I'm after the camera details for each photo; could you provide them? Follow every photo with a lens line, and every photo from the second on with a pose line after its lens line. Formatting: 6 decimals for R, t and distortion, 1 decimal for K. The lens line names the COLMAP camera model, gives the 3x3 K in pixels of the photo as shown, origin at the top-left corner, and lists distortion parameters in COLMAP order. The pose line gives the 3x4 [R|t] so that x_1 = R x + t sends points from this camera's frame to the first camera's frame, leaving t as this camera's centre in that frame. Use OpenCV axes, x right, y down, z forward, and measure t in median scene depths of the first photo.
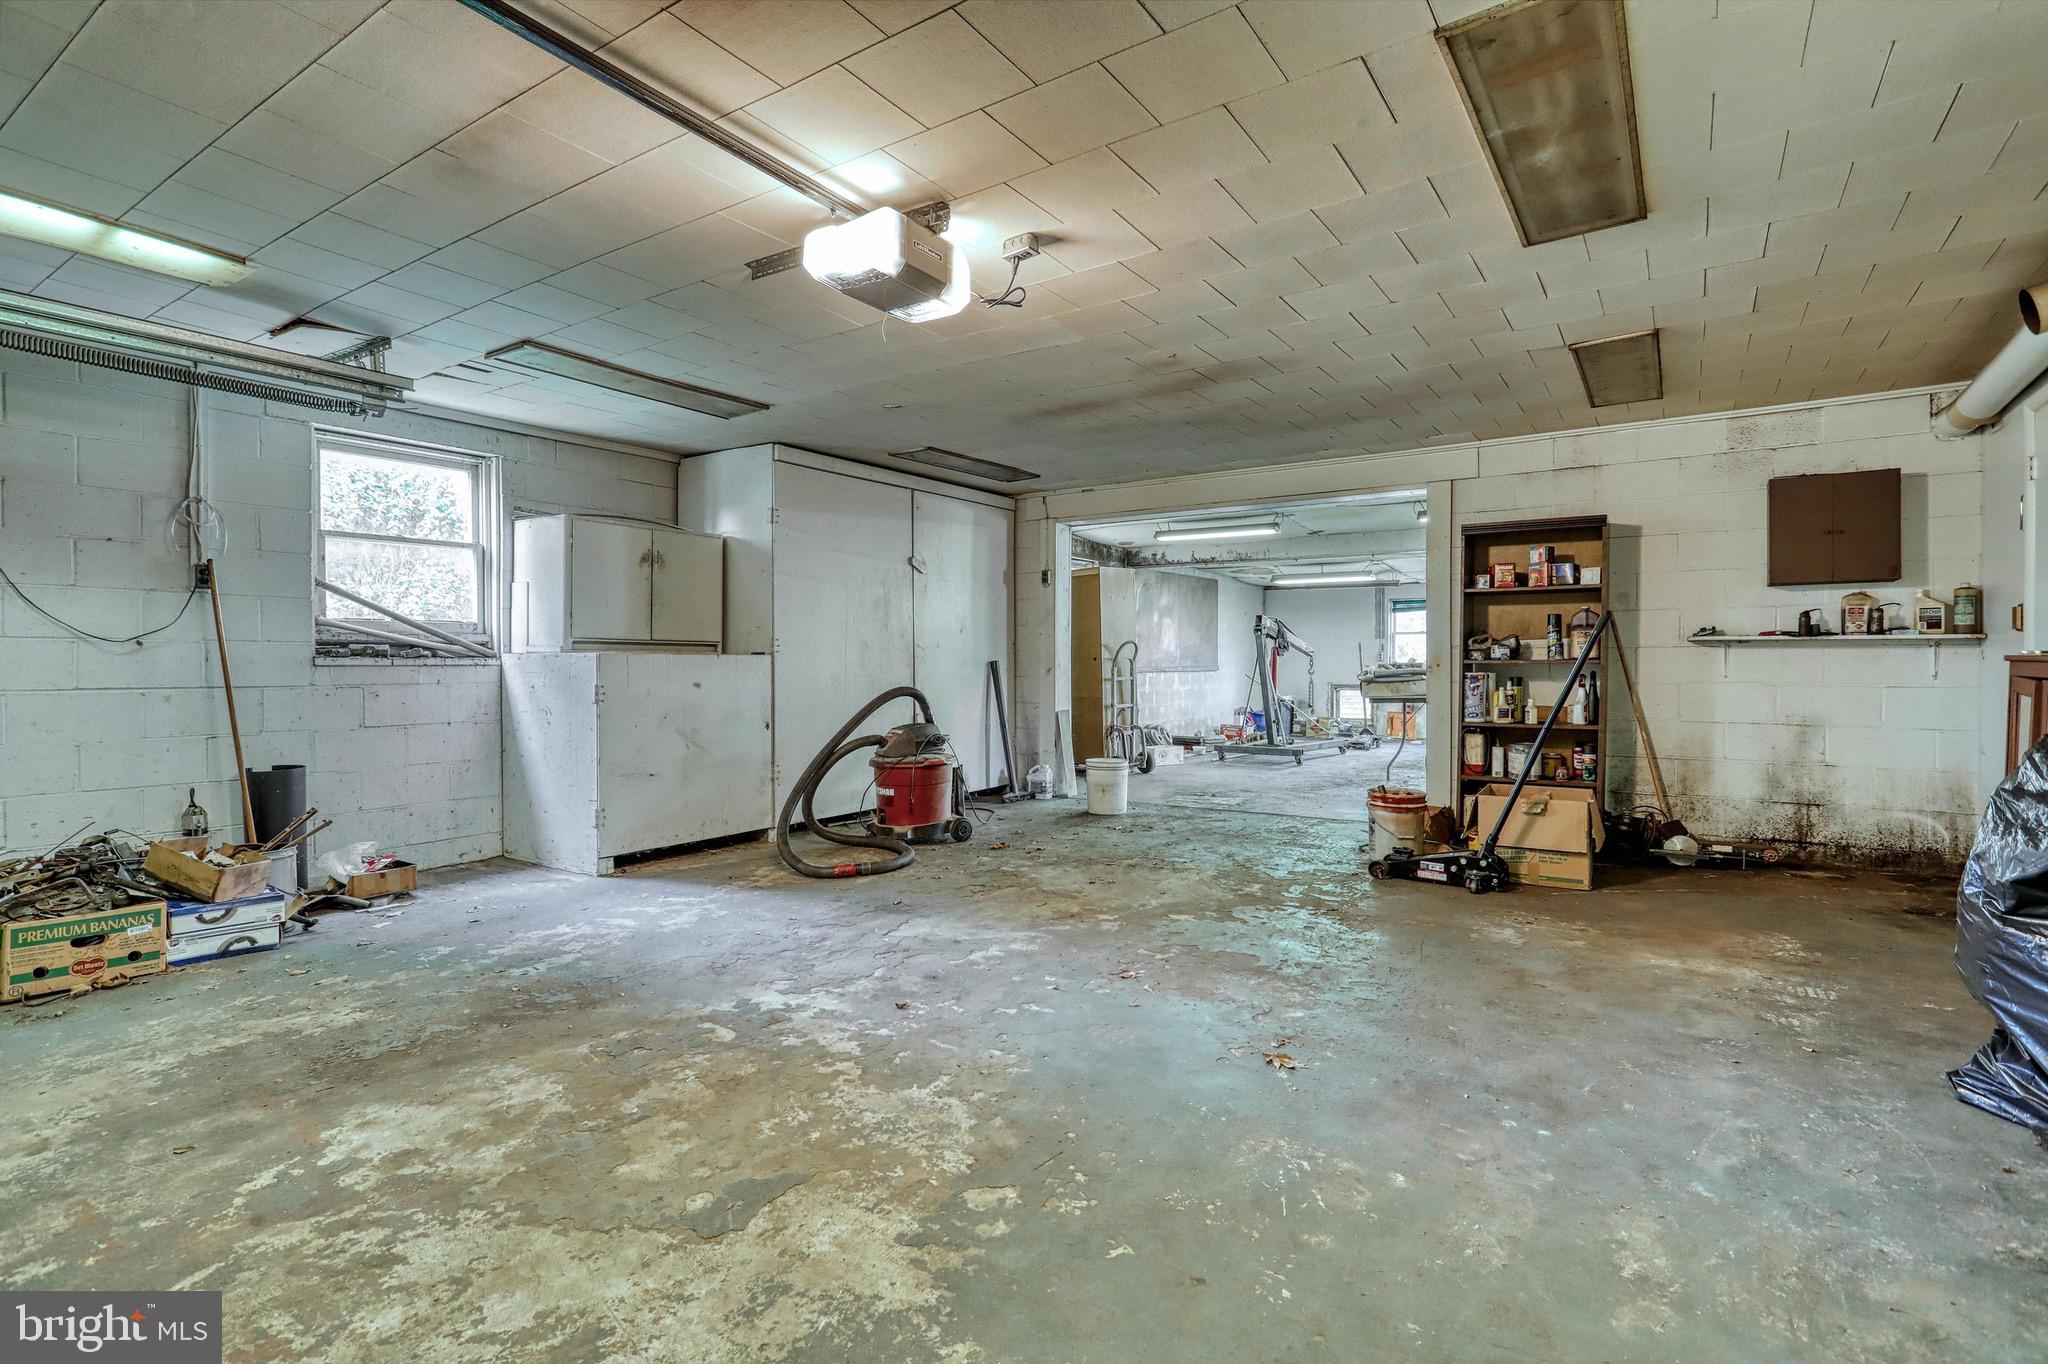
lens RADIAL K [[977.8, 0, 1021.6], [0, 977.8, 670.4], [0, 0, 1]] dist [-0.002783, 0.001642]
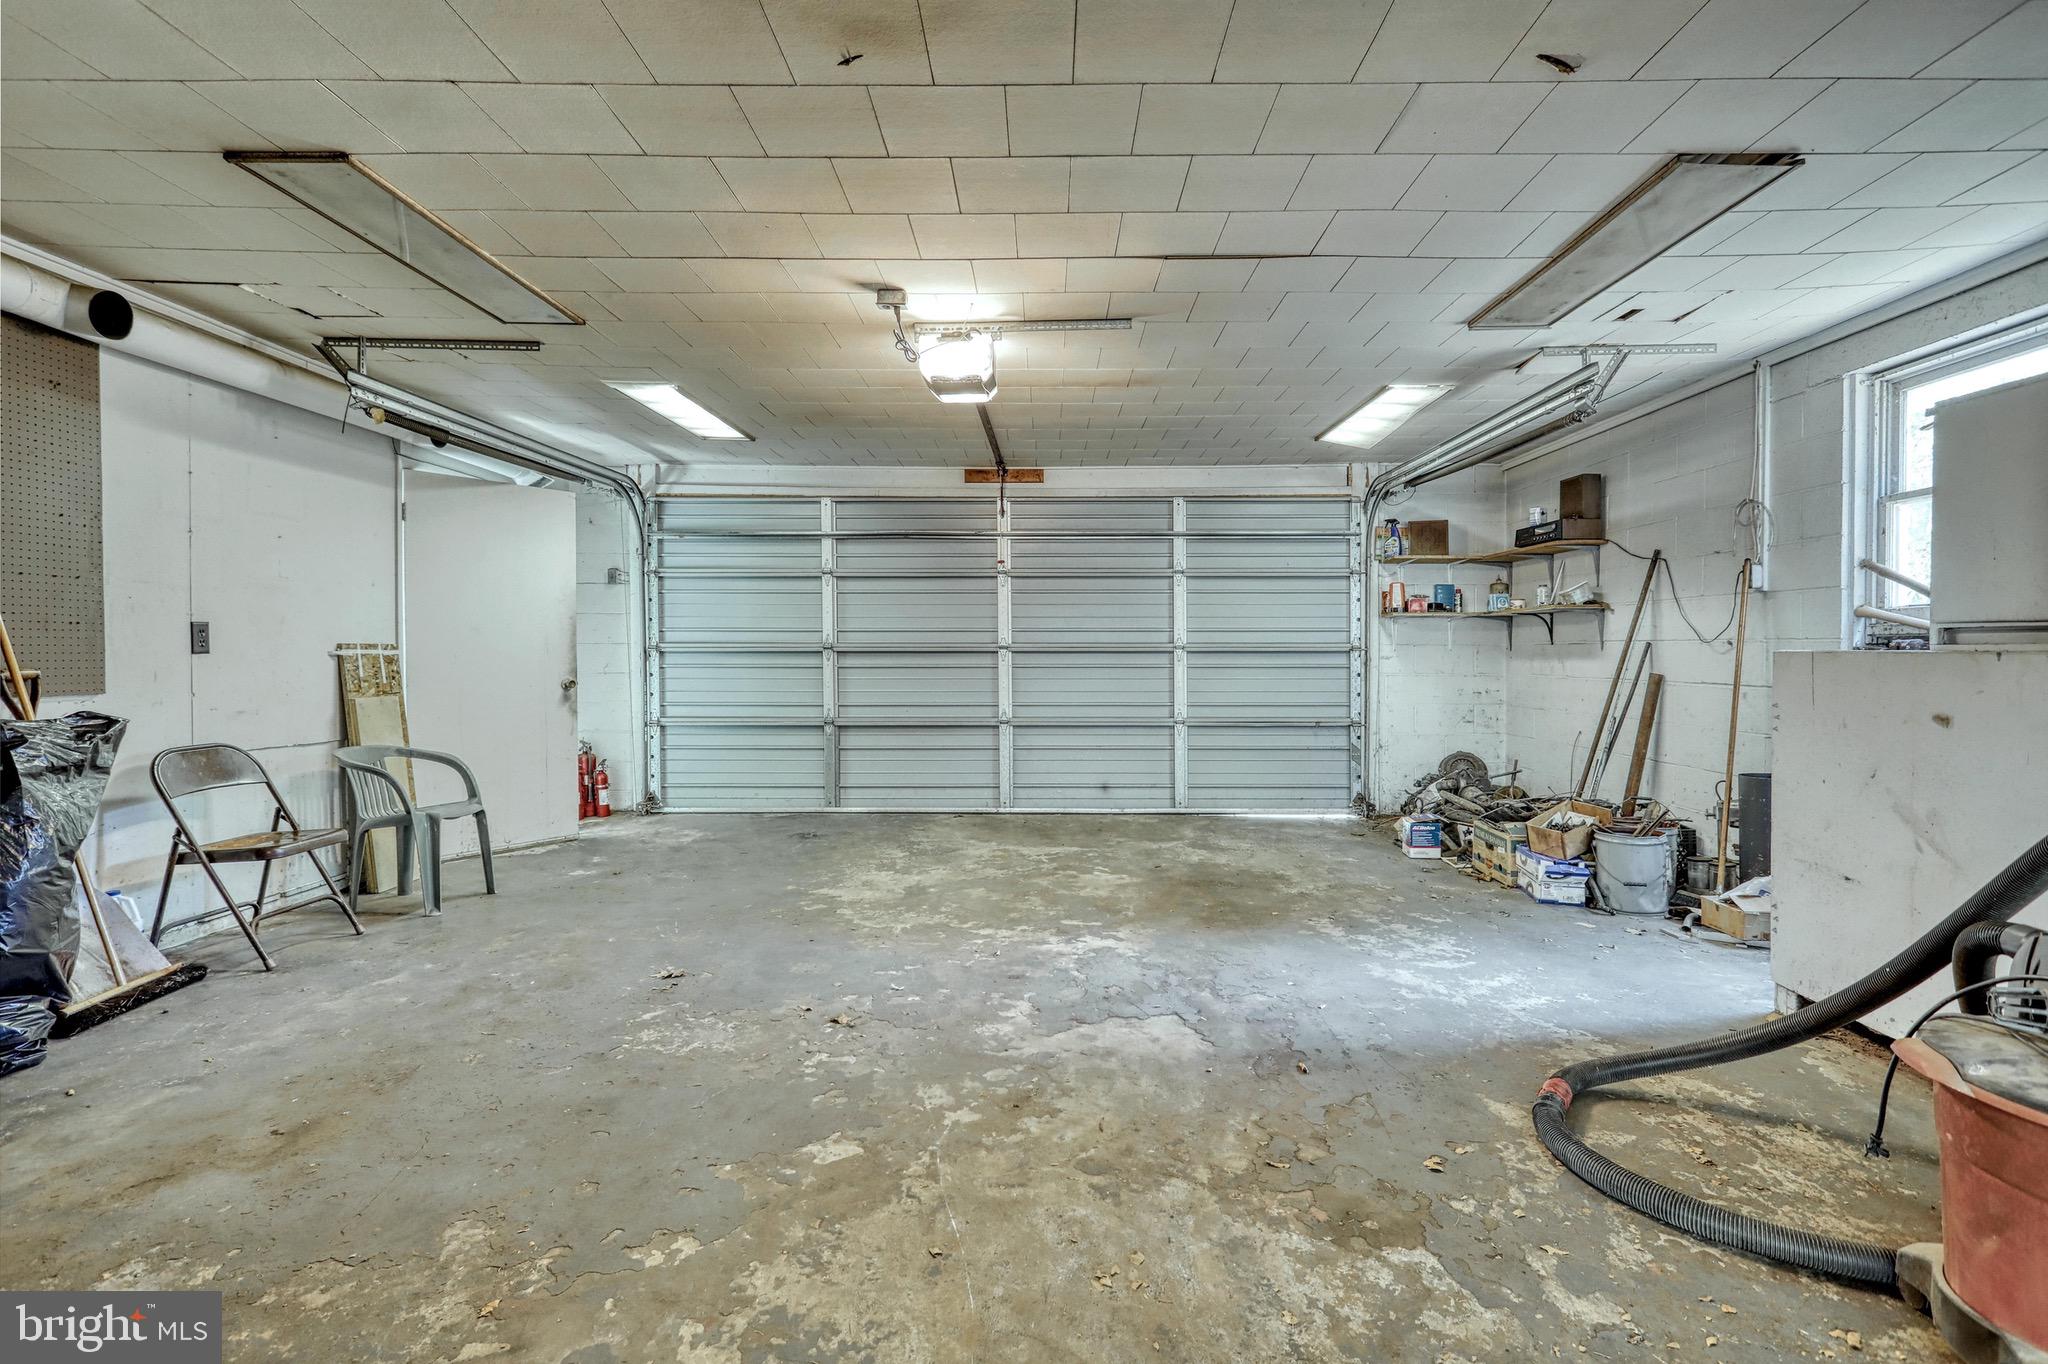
lens RADIAL K [[1000.0, 0, 1077.4], [0, 1000.0, 672.2], [0, 0, 1]] dist [-0.001318, 0.000897]
pose [[-0.821569, 0.011817, -0.569987, 0.436911], [-0.005427, 0.999578, 0.028545, -0.034701], [0.570084, 0.026545, -0.821158, 1.818817]]
